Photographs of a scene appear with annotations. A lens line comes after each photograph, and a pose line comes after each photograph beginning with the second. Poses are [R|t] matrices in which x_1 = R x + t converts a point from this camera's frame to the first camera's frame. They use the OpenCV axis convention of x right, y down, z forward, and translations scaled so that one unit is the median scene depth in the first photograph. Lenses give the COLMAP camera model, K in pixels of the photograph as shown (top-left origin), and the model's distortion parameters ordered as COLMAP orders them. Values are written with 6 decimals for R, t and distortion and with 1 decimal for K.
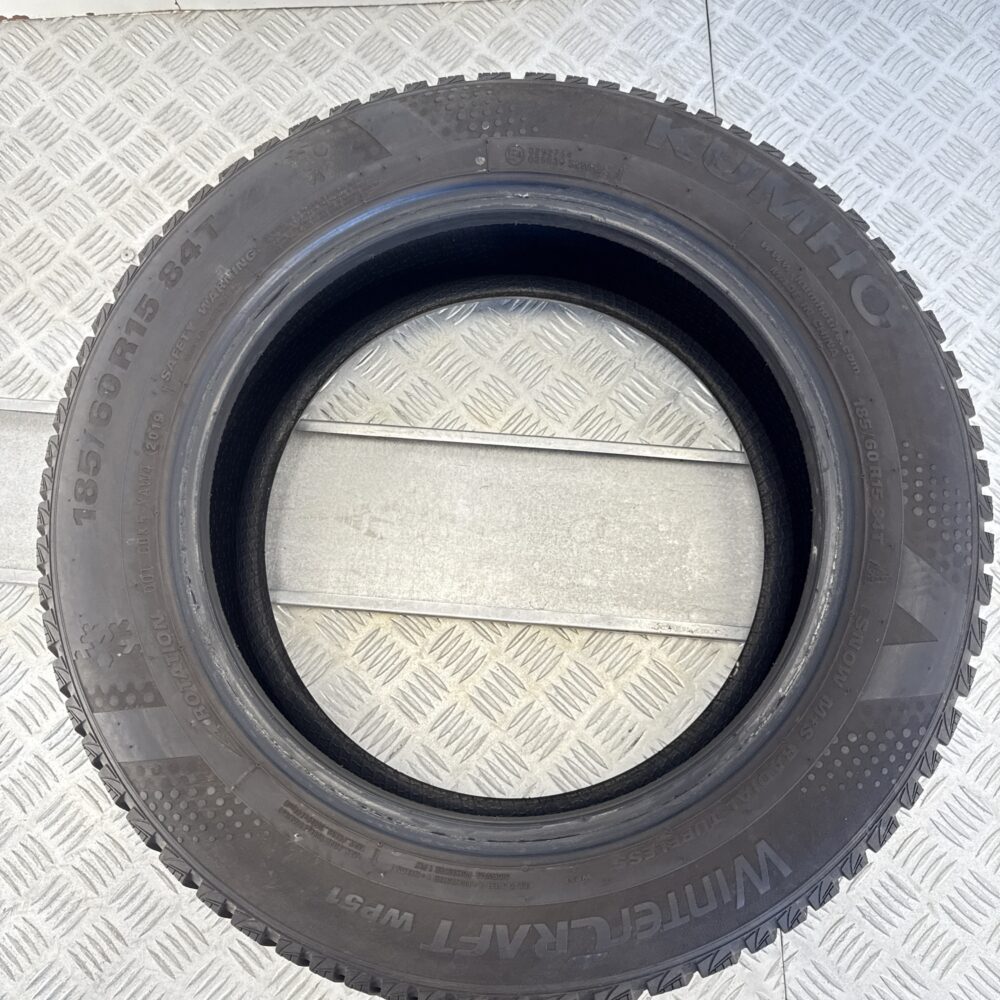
lens RADIAL K [[952.9, 0, 500.0], [0, 952.9, 500.0], [0, 0, 1]] dist [0.078919, -0.151254]
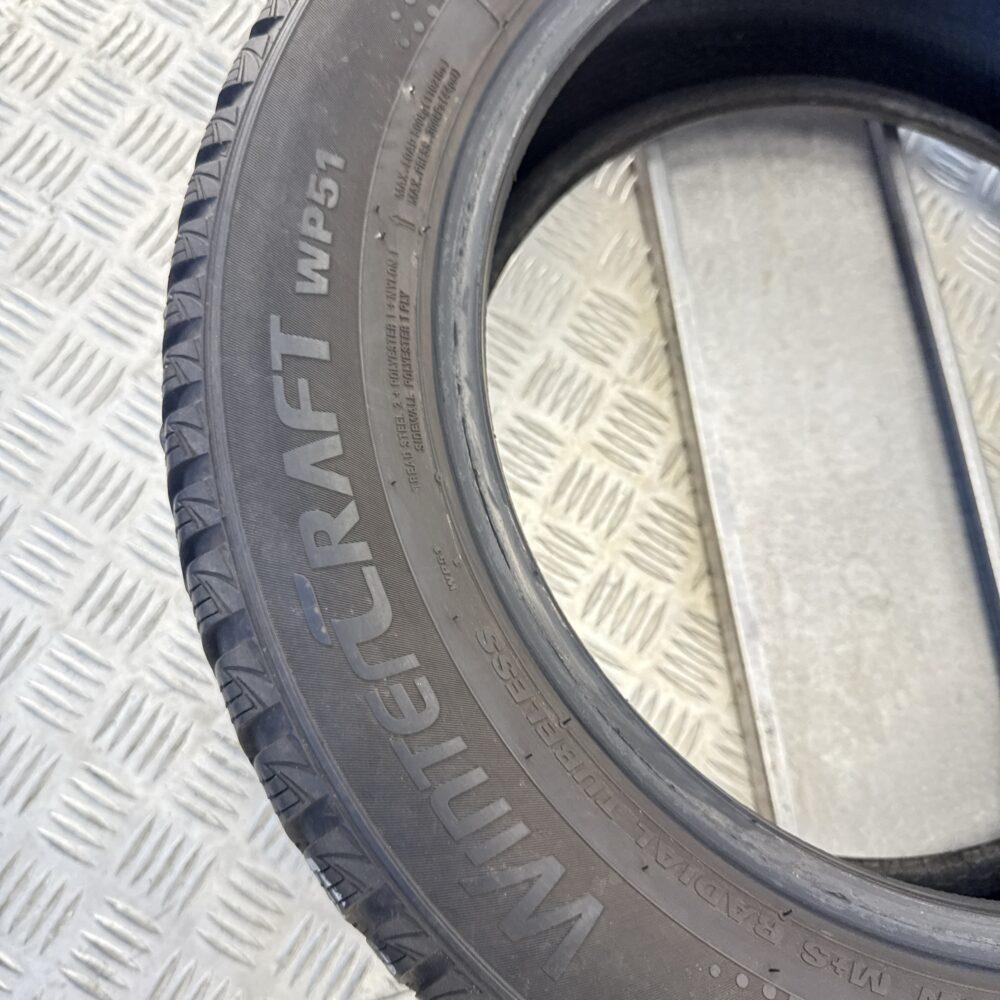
lens RADIAL K [[952.9, 0, 500.0], [0, 952.9, 500.0], [0, 0, 1]] dist [0.078919, -0.151254]
pose [[0.218557, 0.959600, -0.177202, 0.101713], [-0.972503, 0.229161, 0.041510, 0.236369], [0.080440, 0.163258, 0.983299, 0.338455]]
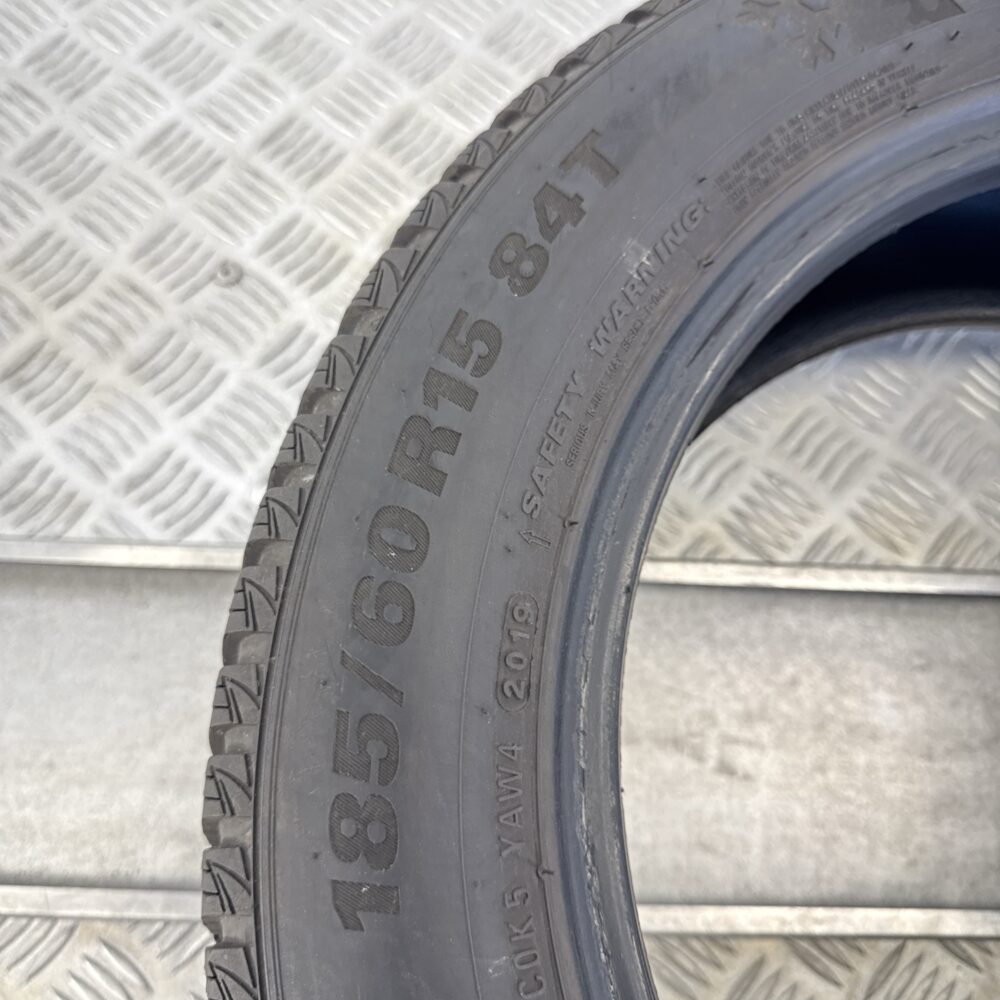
lens RADIAL K [[980.8, 0, 499.5], [0, 980.8, 484.6], [0, 0, 1]] dist [0.067277, -0.171108]
pose [[0.995697, -0.030832, 0.087388, -0.311157], [0.038570, 0.995348, -0.088287, -0.080244], [-0.084259, 0.091278, 0.992254, 0.464648]]
